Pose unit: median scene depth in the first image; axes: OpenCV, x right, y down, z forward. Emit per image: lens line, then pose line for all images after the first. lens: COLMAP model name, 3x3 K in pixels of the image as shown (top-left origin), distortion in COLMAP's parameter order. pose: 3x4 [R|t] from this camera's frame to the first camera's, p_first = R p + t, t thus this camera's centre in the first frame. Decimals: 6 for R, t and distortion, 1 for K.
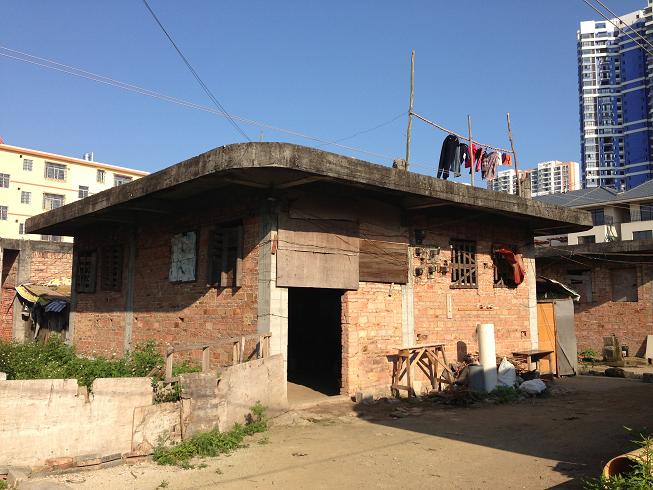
lens RADIAL K [[591.4, 0, 325.6], [0, 591.4, 242.0], [0, 0, 1]] dist [0.148695, -0.241335]
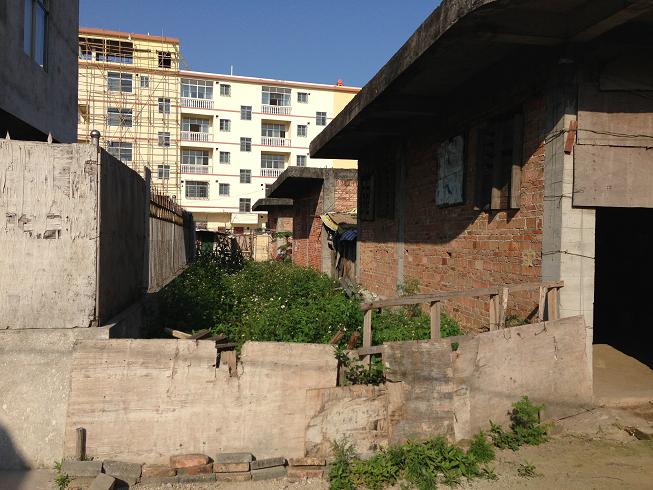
lens RADIAL K [[591.4, 0, 325.6], [0, 591.4, 242.0], [0, 0, 1]] dist [0.148695, -0.241335]
pose [[0.851652, 0.015038, -0.523893, 0.025072], [0.044932, 0.993813, 0.101570, 0.036817], [0.522179, -0.110041, 0.845707, 0.340252]]
